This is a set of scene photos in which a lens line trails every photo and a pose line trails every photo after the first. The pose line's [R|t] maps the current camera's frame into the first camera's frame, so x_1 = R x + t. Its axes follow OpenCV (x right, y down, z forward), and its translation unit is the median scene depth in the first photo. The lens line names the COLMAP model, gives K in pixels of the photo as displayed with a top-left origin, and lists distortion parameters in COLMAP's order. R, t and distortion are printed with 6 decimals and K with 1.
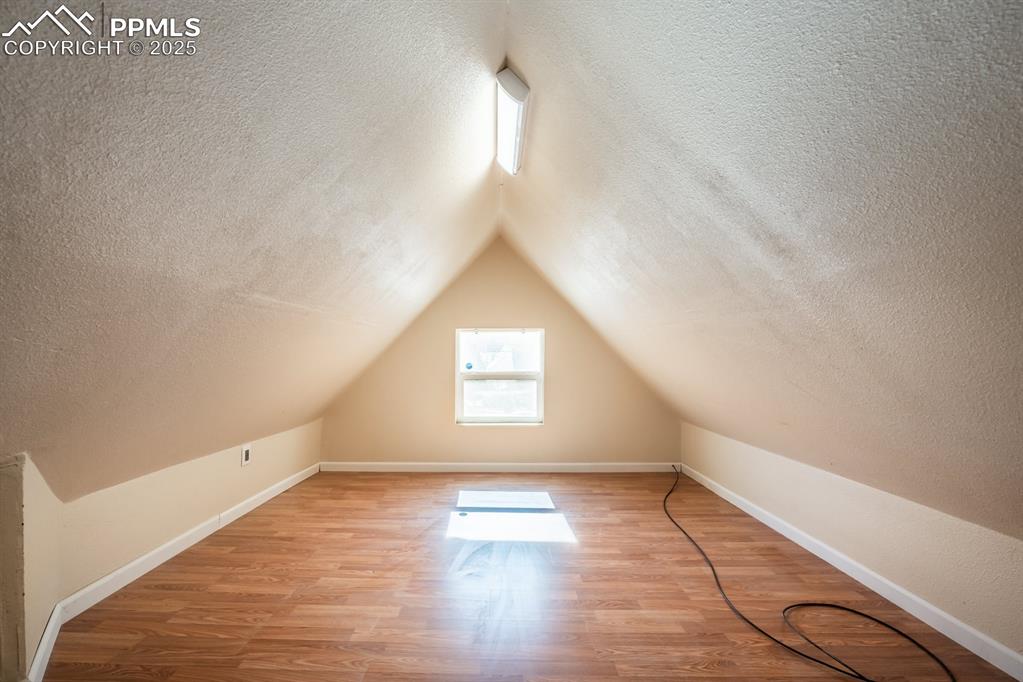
lens RADIAL K [[402.1, 0, 504.8], [0, 402.1, 346.5], [0, 0, 1]] dist [-0.008747, 0.000283]
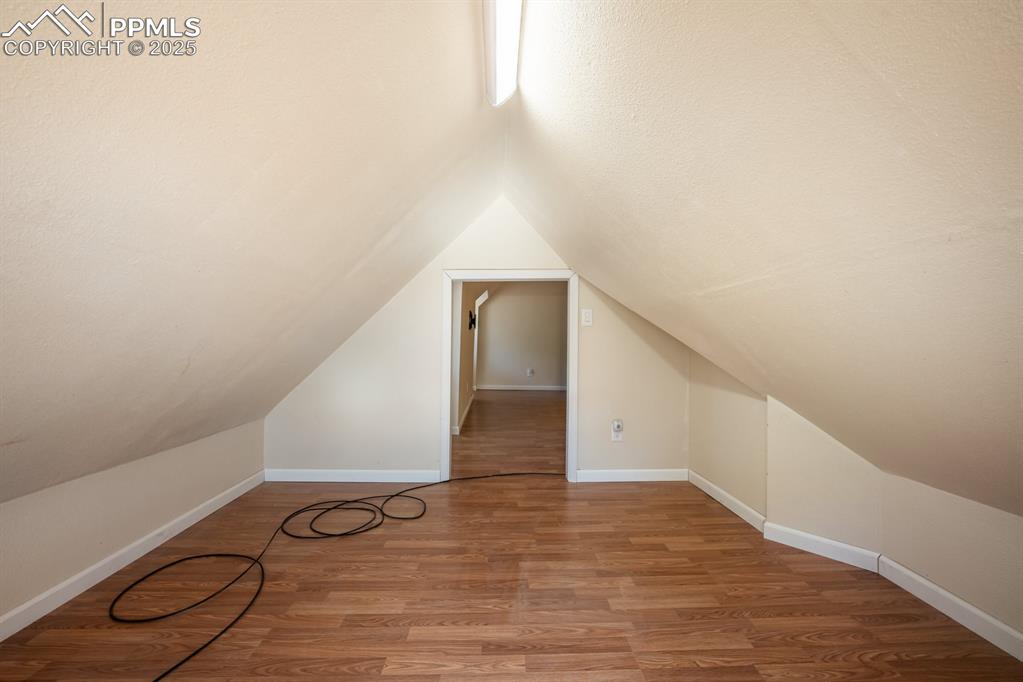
lens RADIAL K [[402.1, 0, 504.8], [0, 402.1, 346.5], [0, 0, 1]] dist [-0.008747, 0.000283]
pose [[-0.999718, -0.023259, 0.004695, -0.000966], [-0.023358, 0.999478, -0.022313, 0.068490], [-0.004173, -0.022416, -0.999740, 1.907423]]
